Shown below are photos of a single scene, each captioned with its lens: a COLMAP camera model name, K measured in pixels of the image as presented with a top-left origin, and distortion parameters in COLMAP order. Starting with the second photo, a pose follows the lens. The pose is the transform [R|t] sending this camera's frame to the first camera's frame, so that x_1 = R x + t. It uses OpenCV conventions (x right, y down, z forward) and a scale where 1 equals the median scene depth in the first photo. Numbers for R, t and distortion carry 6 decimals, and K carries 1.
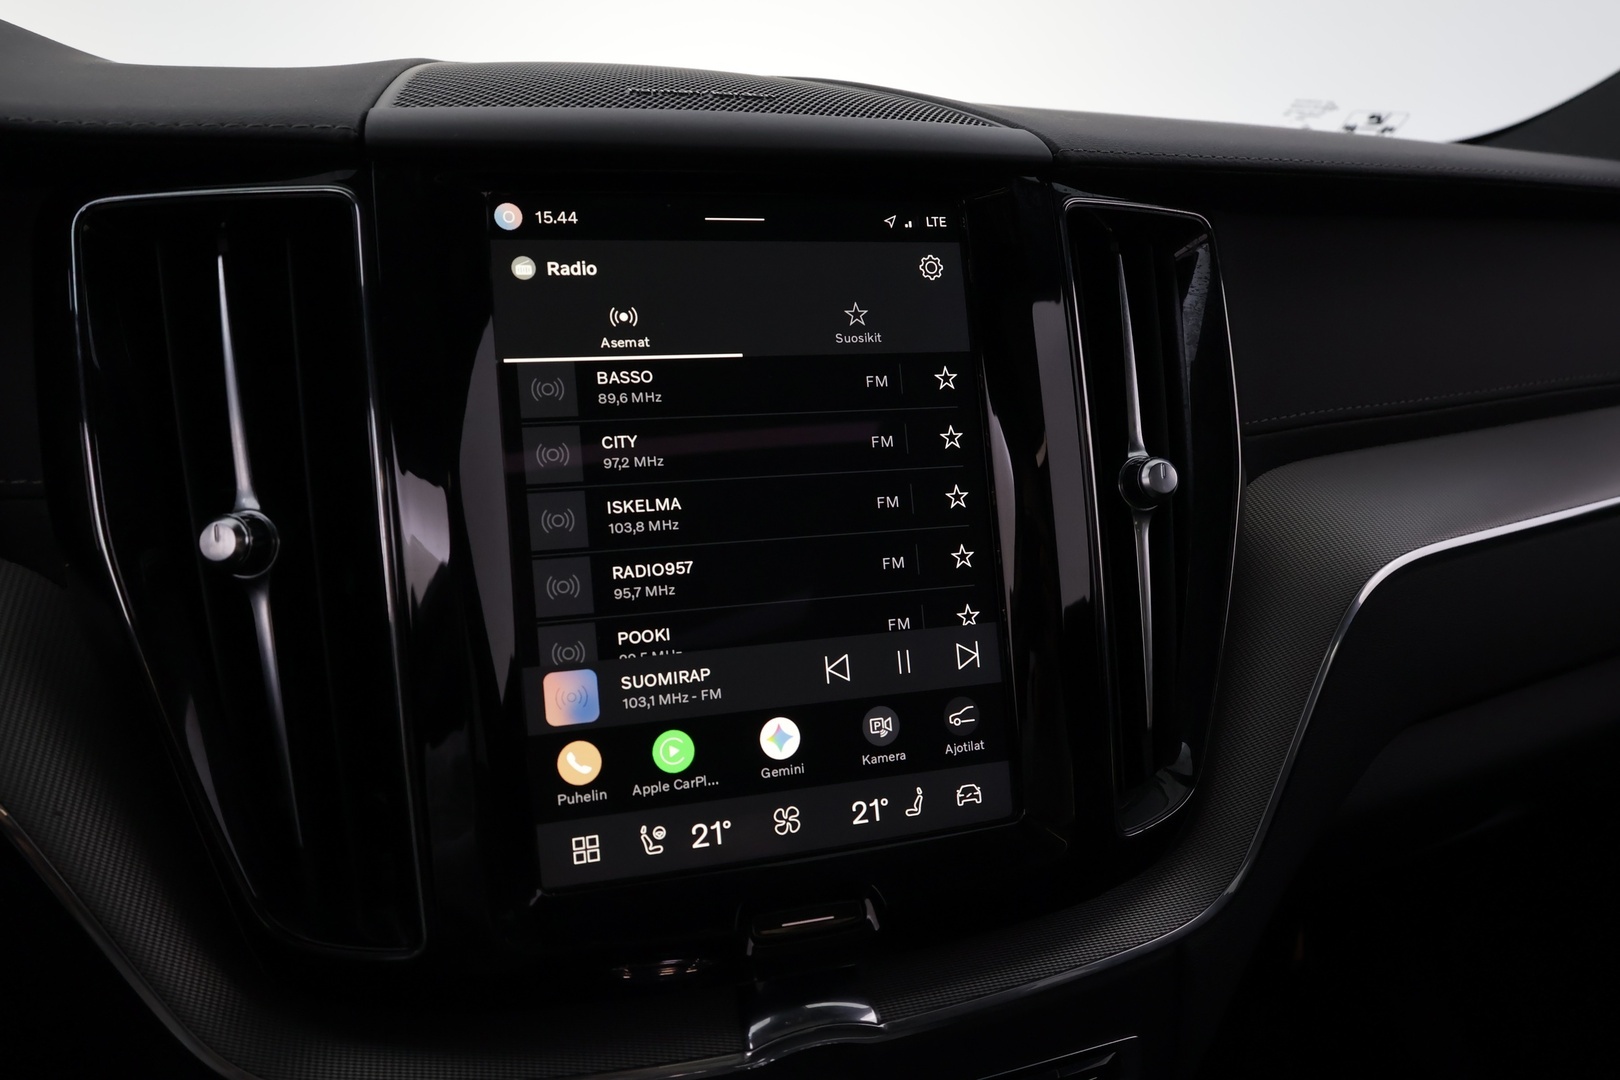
lens RADIAL K [[1305.1, 0, 810.0], [0, 1305.1, 540.0], [0, 0, 1]] dist [0.006298, 0.000037]
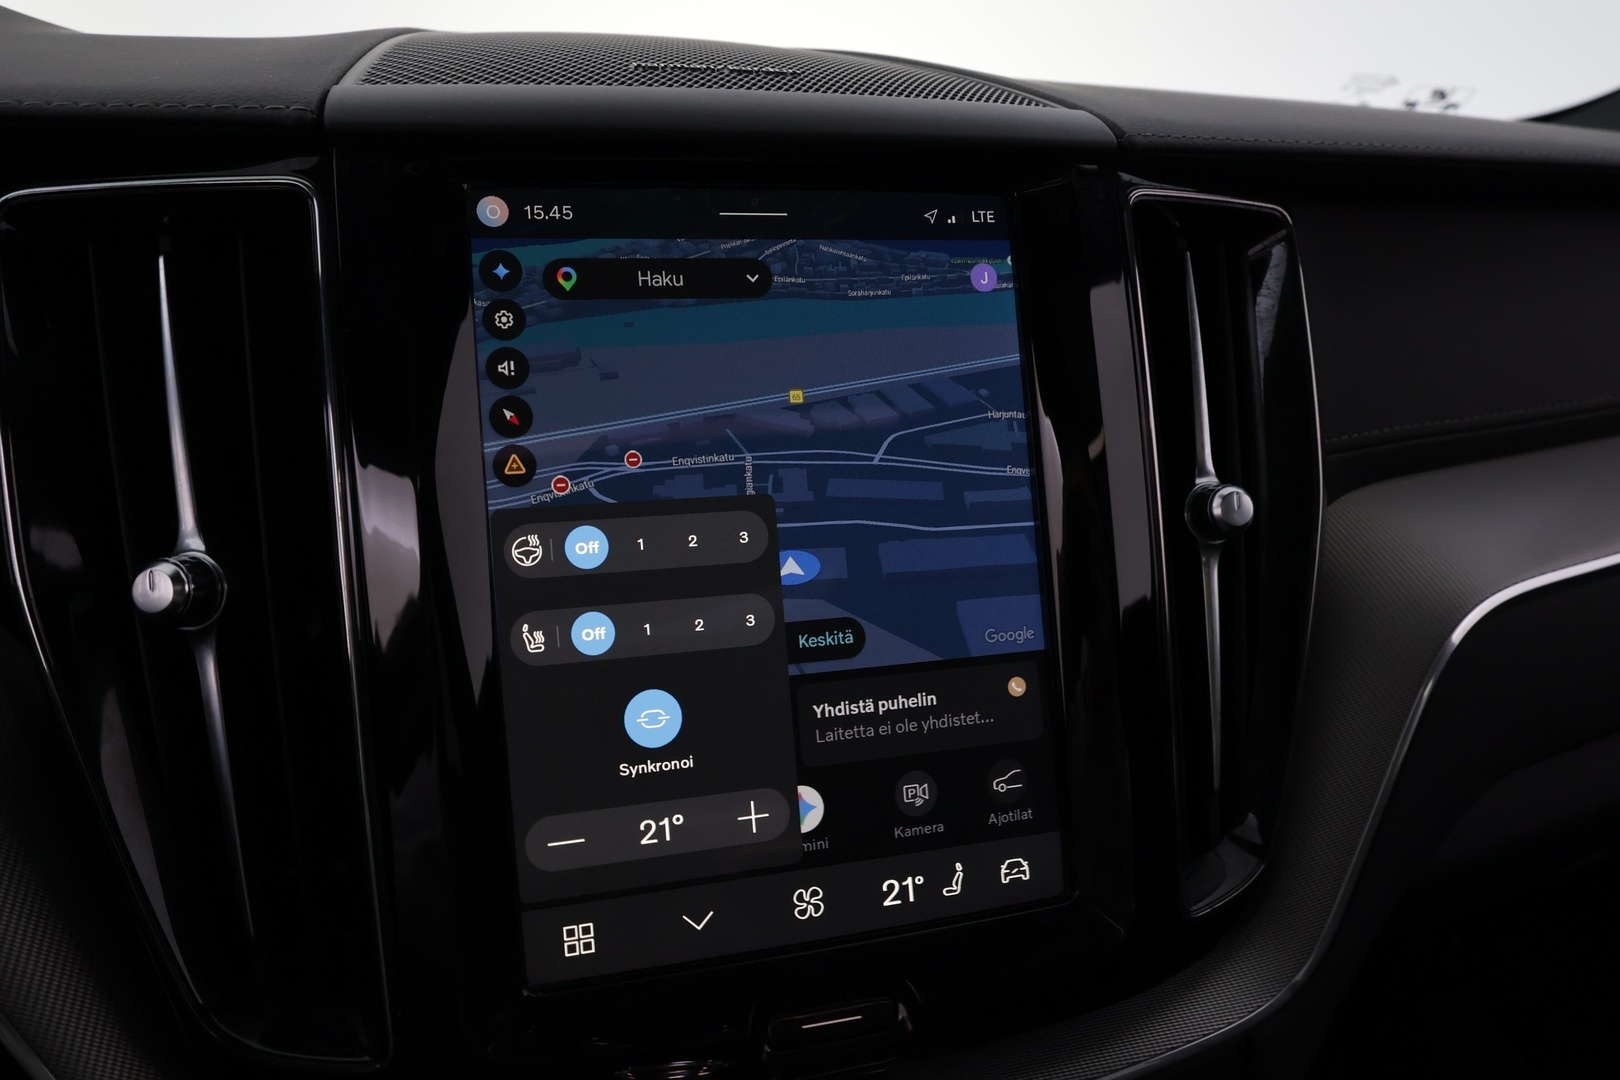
lens RADIAL K [[1305.1, 0, 810.0], [0, 1305.1, 540.0], [0, 0, 1]] dist [0.006298, 0.000037]
pose [[0.999886, 0.007277, -0.013265, -0.006459], [-0.007008, 0.999772, 0.020191, -0.044736], [0.013409, -0.020096, 0.999708, 0.120770]]
